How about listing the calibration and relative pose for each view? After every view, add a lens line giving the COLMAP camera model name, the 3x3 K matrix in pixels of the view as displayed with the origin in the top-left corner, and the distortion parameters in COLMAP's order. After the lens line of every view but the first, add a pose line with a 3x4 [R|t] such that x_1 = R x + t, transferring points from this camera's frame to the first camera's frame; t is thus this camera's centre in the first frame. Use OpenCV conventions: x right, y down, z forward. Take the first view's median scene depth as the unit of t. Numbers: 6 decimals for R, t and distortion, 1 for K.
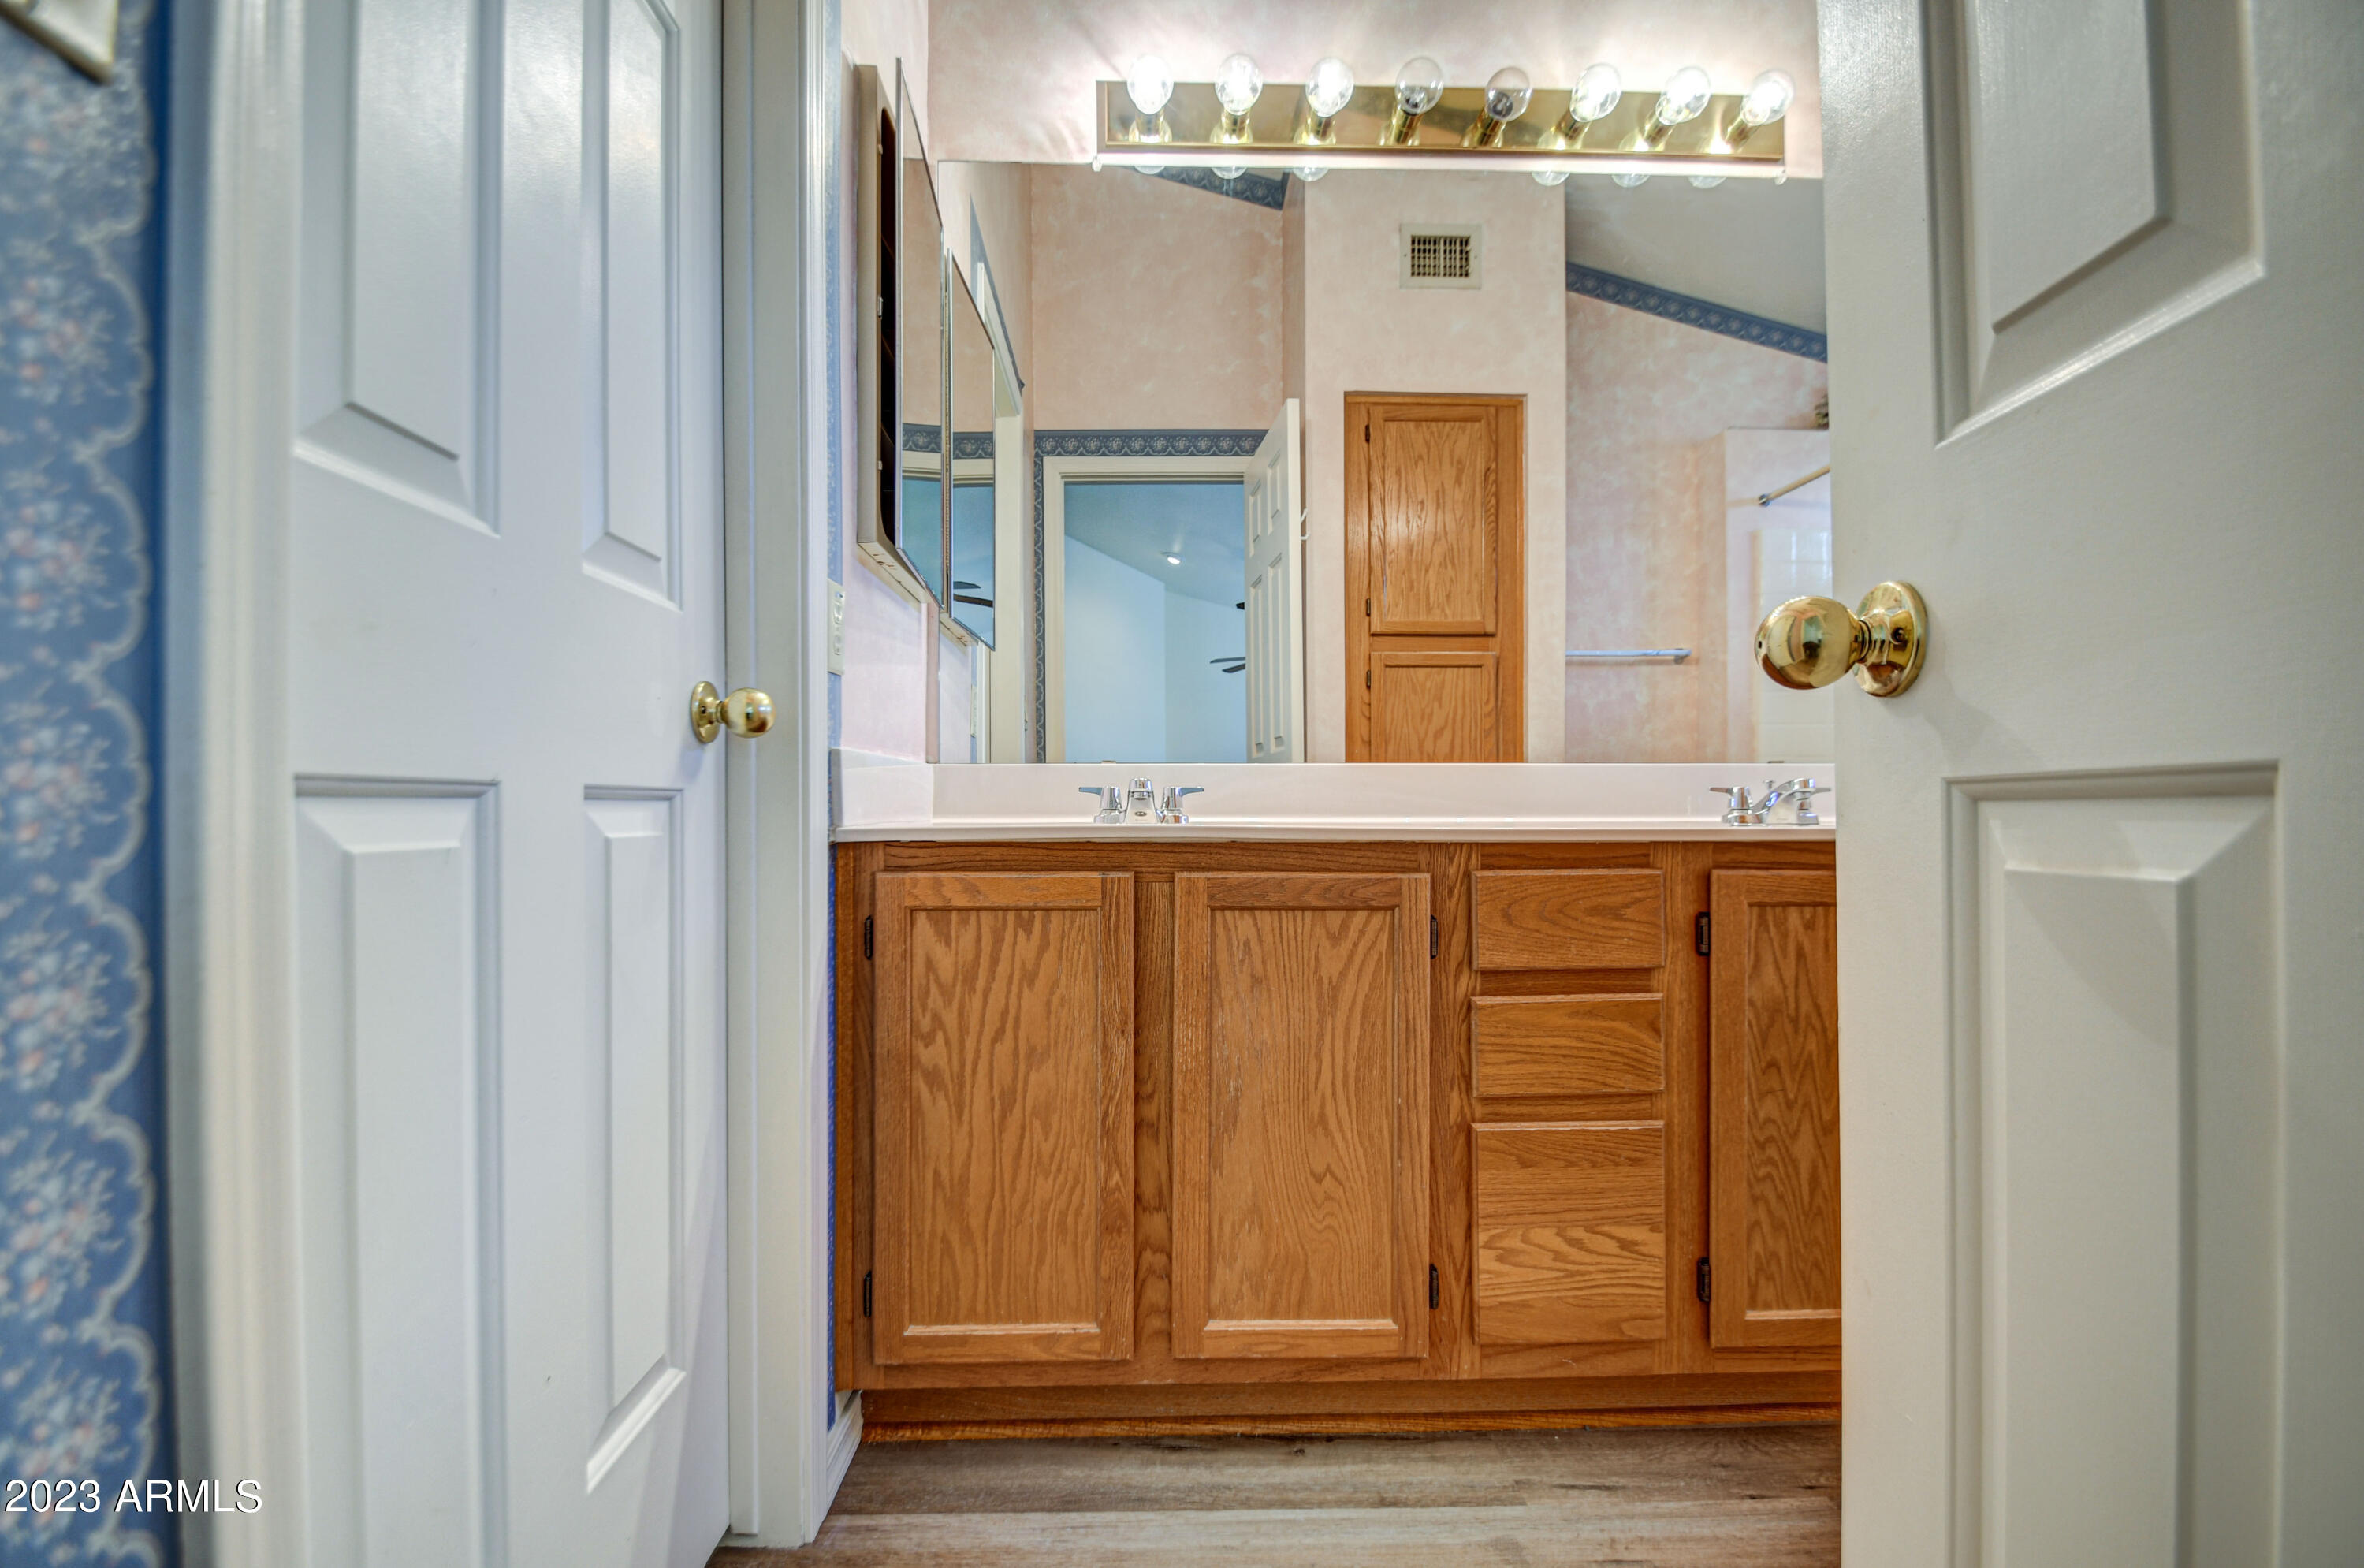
lens RADIAL K [[1129.6, 0, 1175.7], [0, 1129.6, 805.8], [0, 0, 1]] dist [-0.000016, -0.000294]
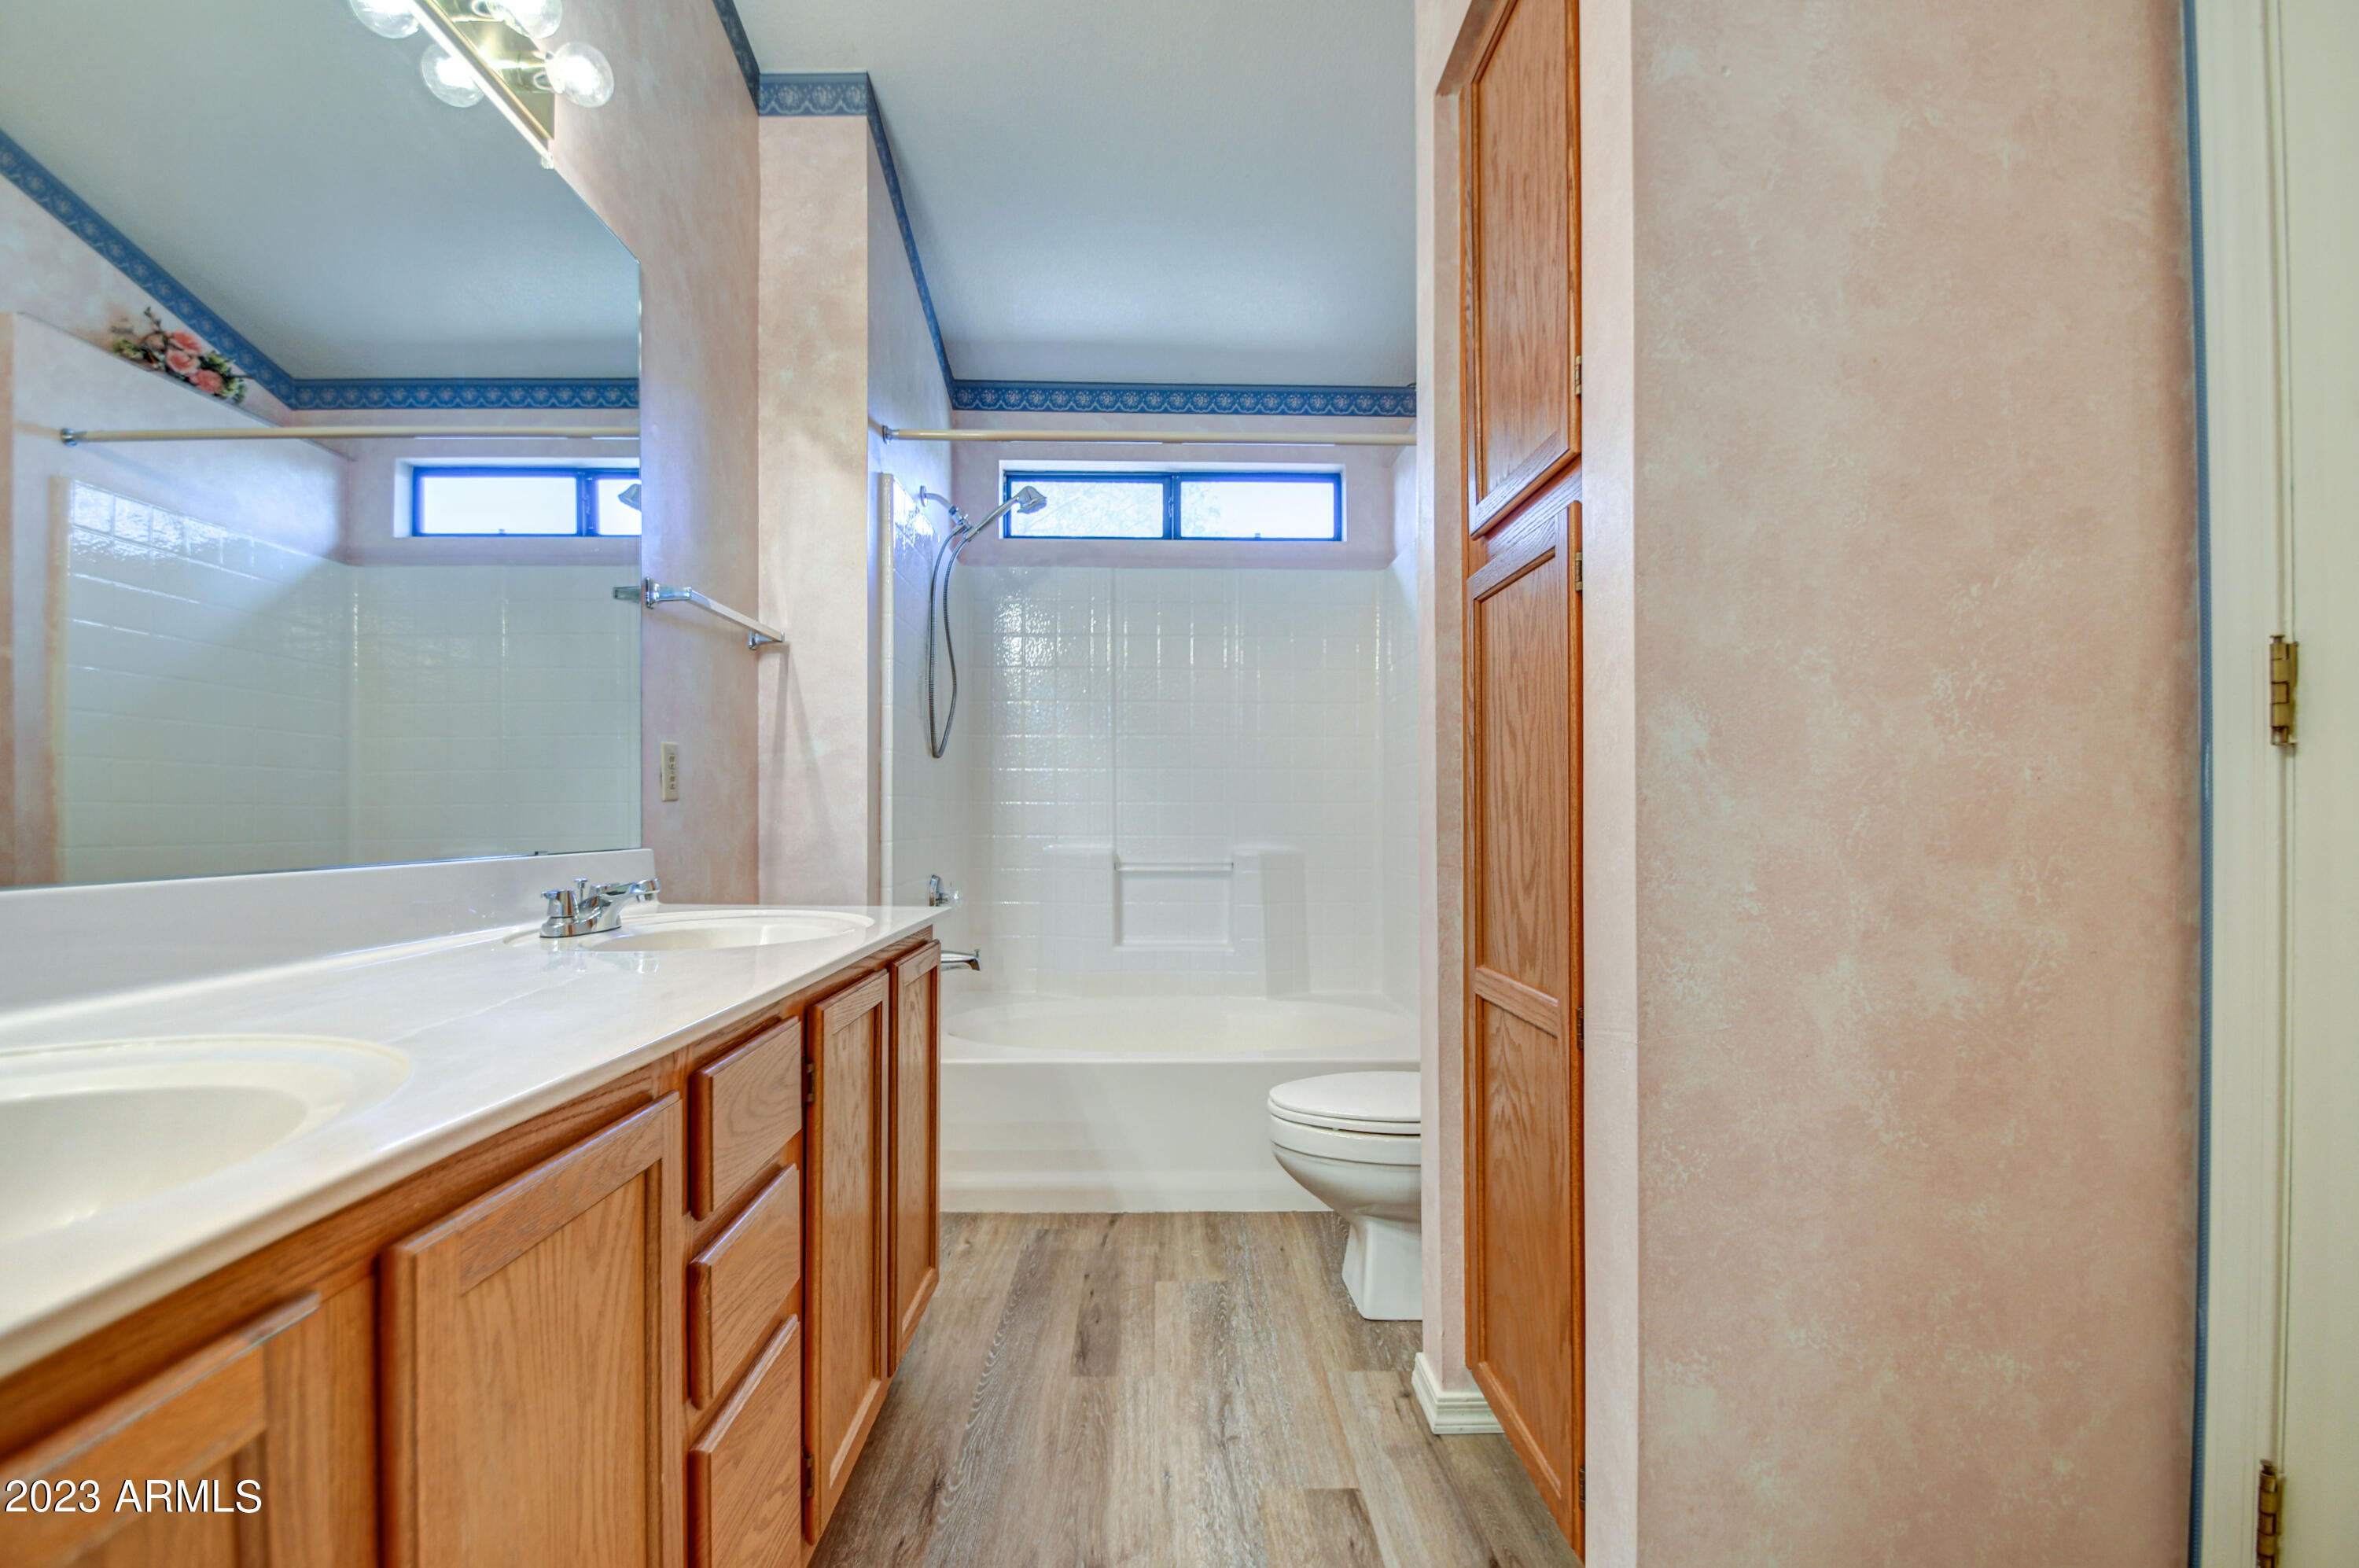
lens RADIAL K [[1127.2, 0, 1173.2], [0, 1127.2, 805.8], [0, 0, 1]] dist [-0.000016, -0.000294]
pose [[0.015791, 0.006049, 0.999857, -0.166581], [-0.004121, 0.999974, -0.005984, -0.040335], [-0.999867, -0.004026, 0.015816, 0.303523]]
